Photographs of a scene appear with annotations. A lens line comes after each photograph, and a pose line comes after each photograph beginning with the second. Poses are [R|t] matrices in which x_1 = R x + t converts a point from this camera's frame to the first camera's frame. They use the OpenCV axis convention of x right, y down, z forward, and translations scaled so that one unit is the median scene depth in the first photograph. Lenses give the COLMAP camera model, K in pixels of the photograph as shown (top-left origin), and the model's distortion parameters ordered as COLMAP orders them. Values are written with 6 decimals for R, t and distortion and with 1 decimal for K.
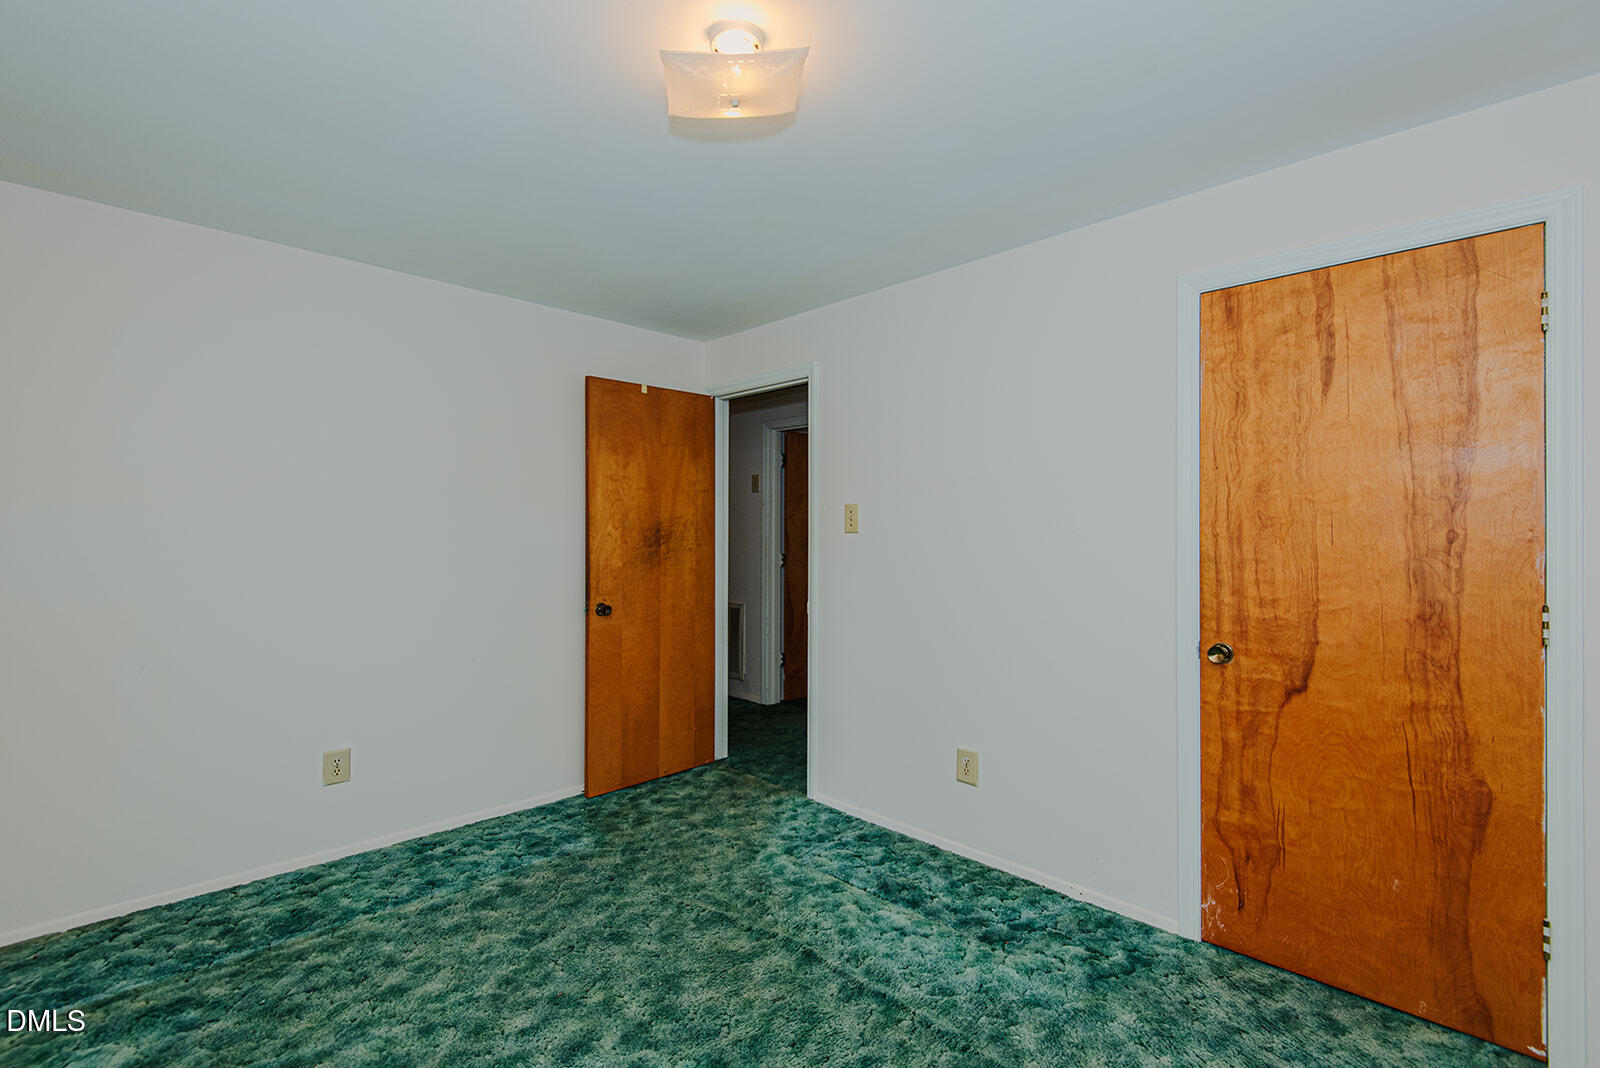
lens RADIAL K [[736.1, 0, 803.0], [0, 736.1, 526.1], [0, 0, 1]] dist [0.011808, -0.001525]
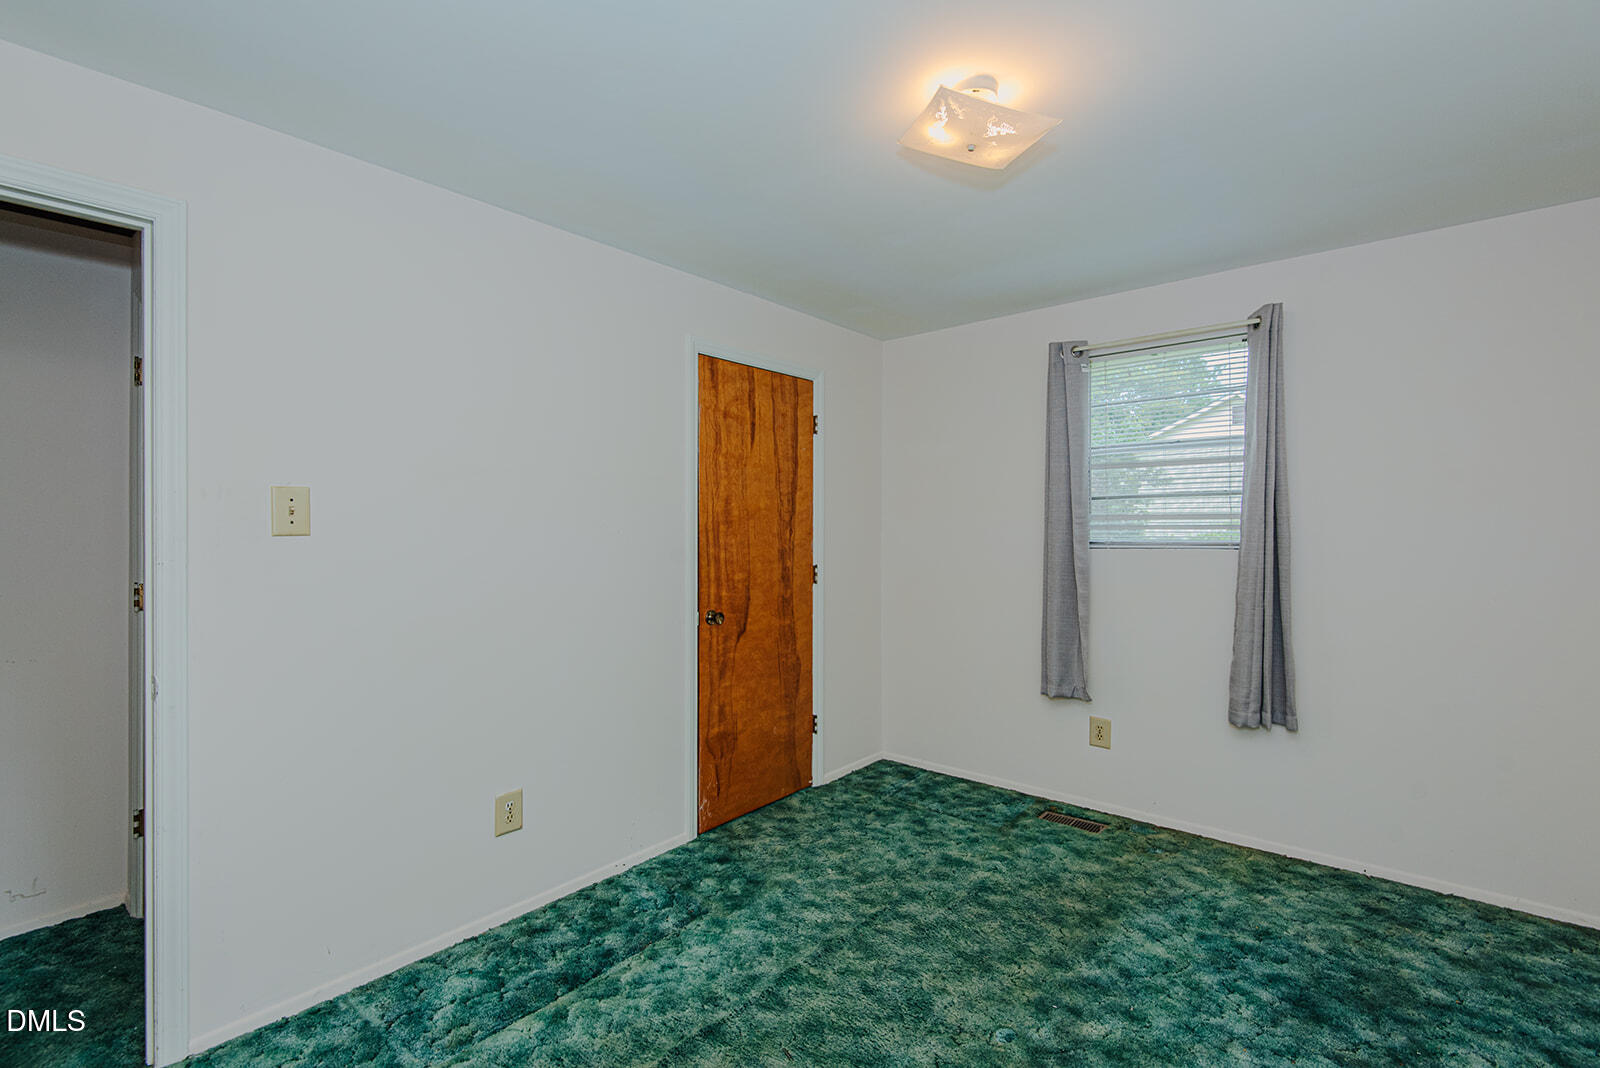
lens RADIAL K [[736.1, 0, 803.0], [0, 736.1, 526.1], [0, 0, 1]] dist [0.011808, -0.001525]
pose [[-0.092719, 0.008527, 0.995656, -0.882849], [0.004999, 0.999955, -0.008099, 0.012273], [-0.995680, 0.004226, -0.092758, 1.014033]]
